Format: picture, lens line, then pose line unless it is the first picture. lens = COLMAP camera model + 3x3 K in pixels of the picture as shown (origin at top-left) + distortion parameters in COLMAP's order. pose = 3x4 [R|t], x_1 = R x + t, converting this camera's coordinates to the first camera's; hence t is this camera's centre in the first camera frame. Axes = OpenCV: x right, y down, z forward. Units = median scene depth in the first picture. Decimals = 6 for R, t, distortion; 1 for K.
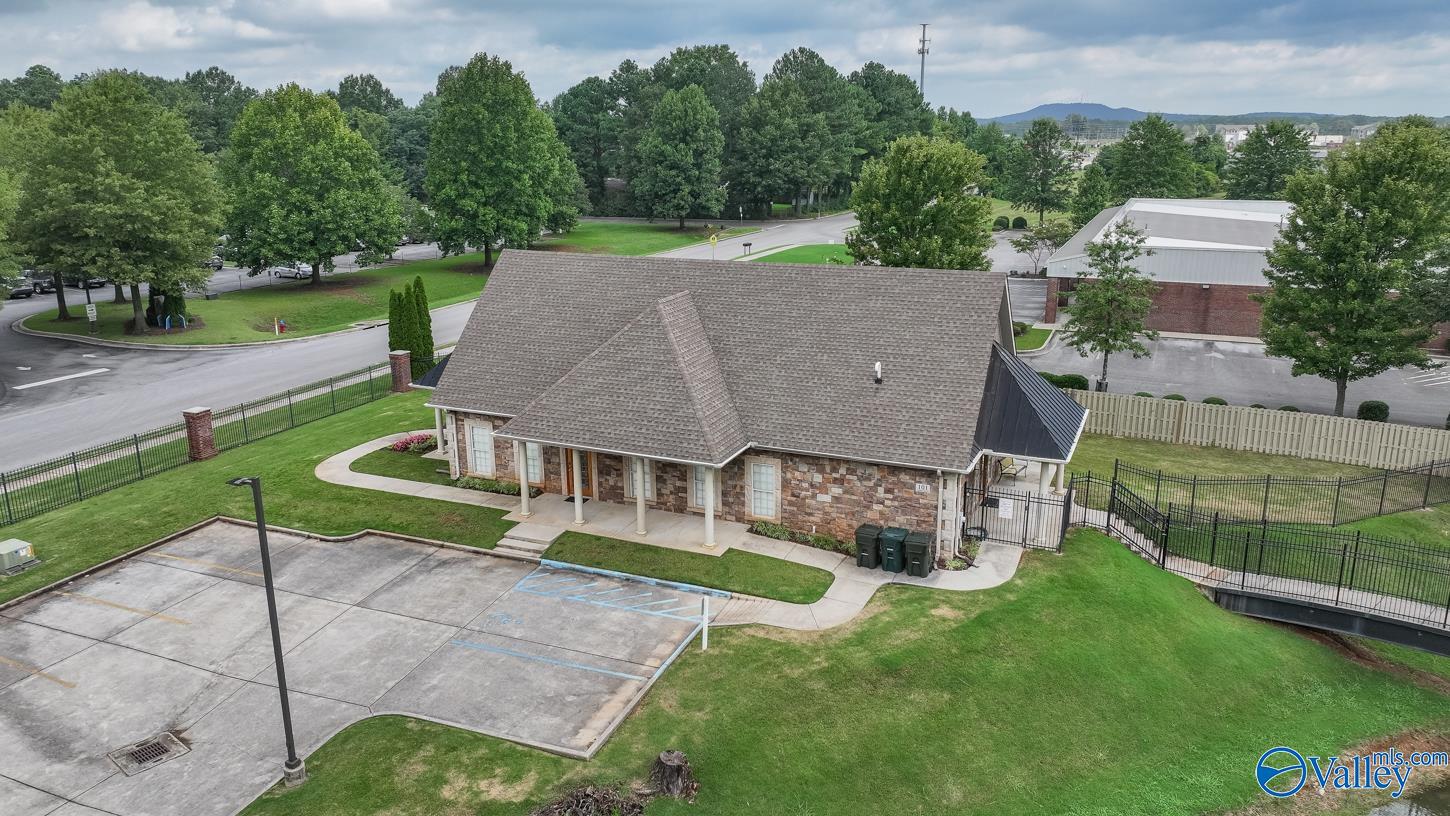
lens RADIAL K [[1018.1, 0, 727.3], [0, 1018.1, 404.4], [0, 0, 1]] dist [0.000797, 0.007678]
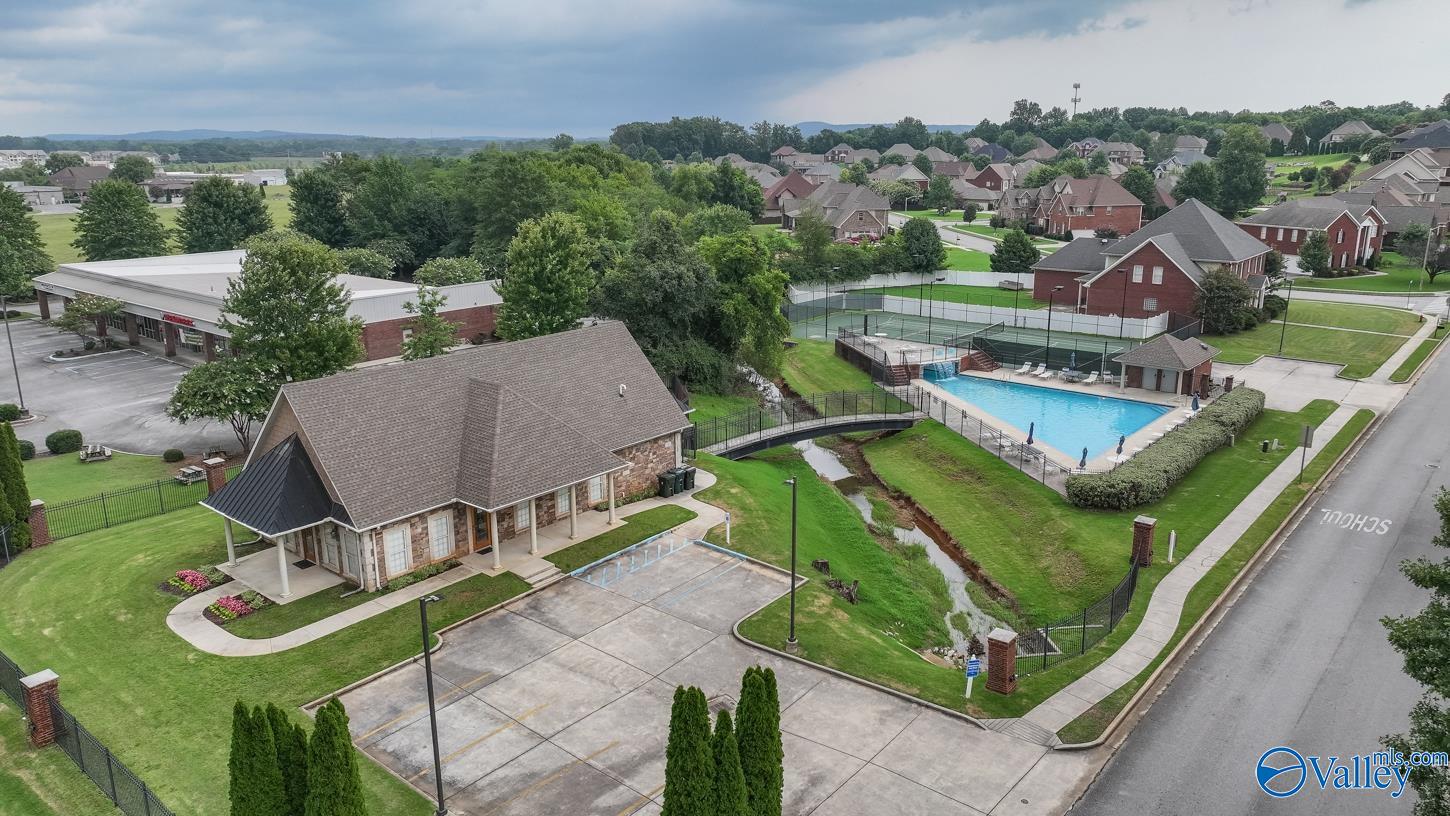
lens RADIAL K [[1018.1, 0, 730.2], [0, 1018.1, 407.6], [0, 0, 1]] dist [0.000797, 0.007678]
pose [[0.270906, -0.236216, 0.933173, -1.347870], [0.256804, 0.952025, 0.166436, -0.233883], [-0.927719, 0.194554, 0.318570, 0.311816]]
